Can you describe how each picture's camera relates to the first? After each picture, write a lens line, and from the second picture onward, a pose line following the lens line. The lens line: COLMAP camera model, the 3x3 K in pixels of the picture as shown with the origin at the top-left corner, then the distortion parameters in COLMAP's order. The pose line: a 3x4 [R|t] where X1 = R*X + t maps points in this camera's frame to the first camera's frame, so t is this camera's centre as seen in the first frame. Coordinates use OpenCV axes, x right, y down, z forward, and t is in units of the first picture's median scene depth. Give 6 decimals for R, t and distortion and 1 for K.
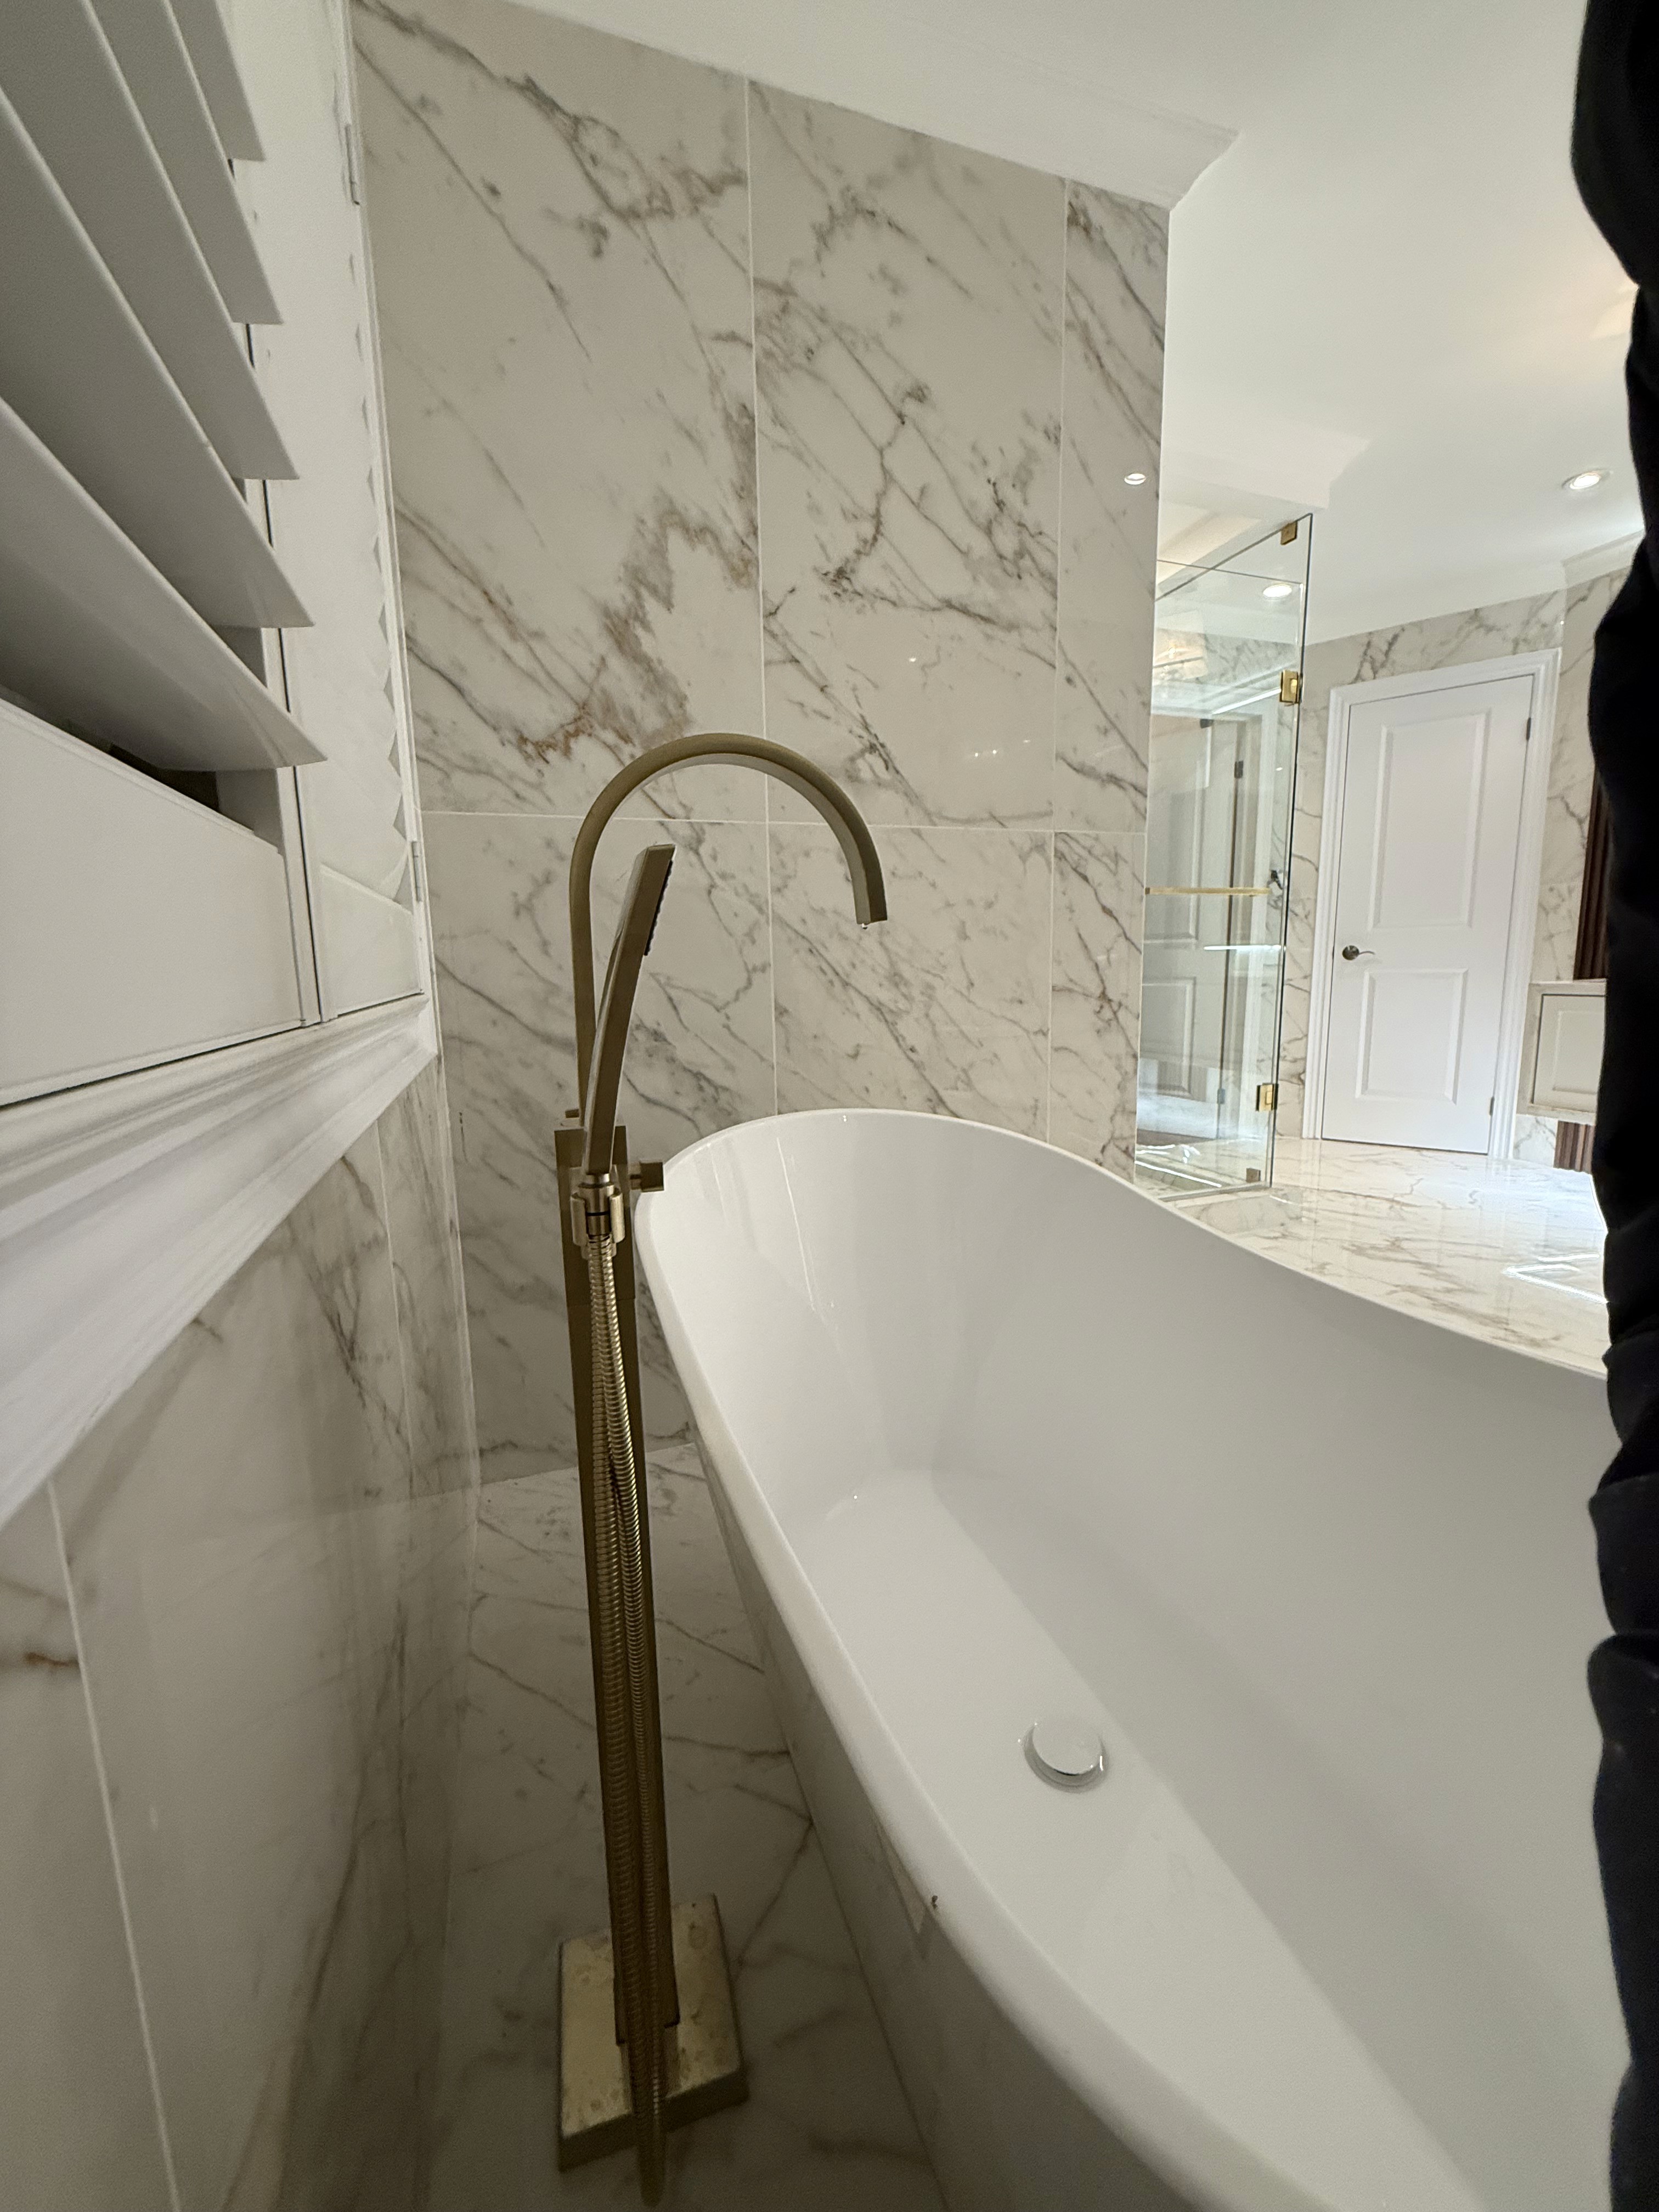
lens RADIAL K [[877.6, 0, 828.7], [0, 877.6, 1095.3], [0, 0, 1]] dist [-0.001153, -0.000035]
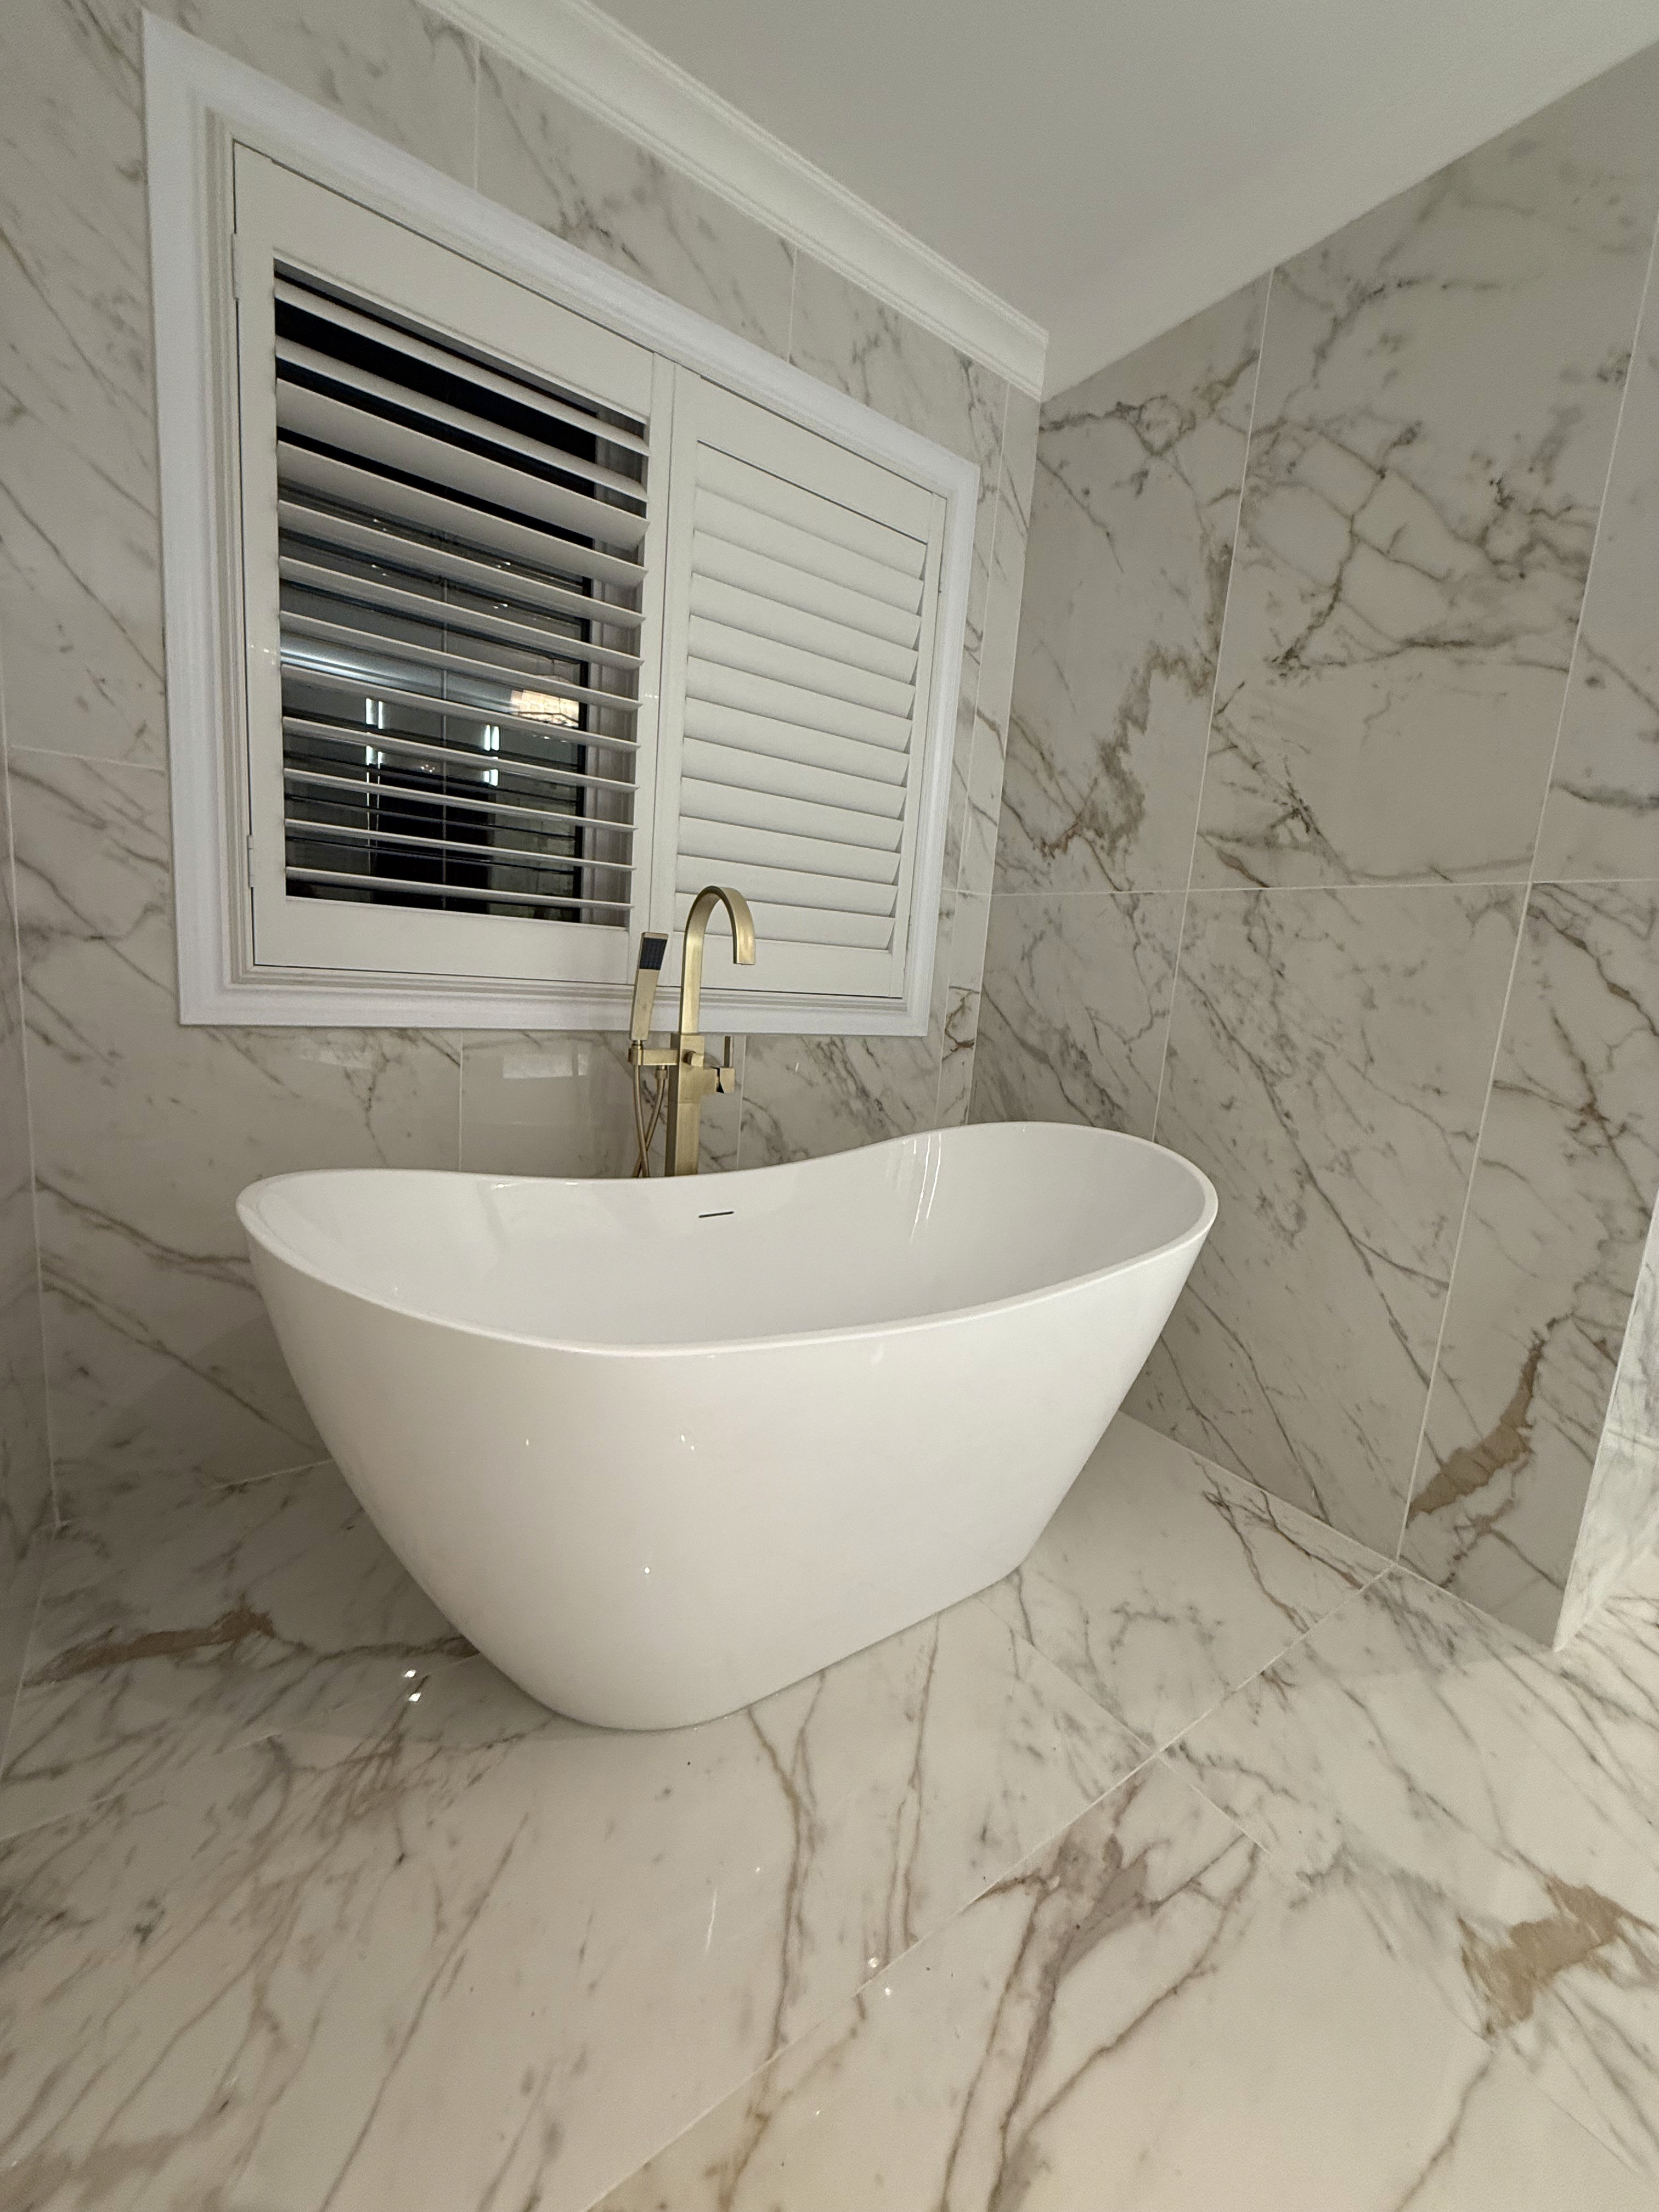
lens RADIAL K [[877.6, 0, 832.4], [0, 877.6, 1108.5], [0, 0, 1]] dist [-0.001153, -0.000035]
pose [[0.275152, 0.196412, -0.941124, 0.937667], [-0.235125, 0.962930, 0.132220, -0.074801], [0.932206, 0.184901, 0.311134, 0.249719]]
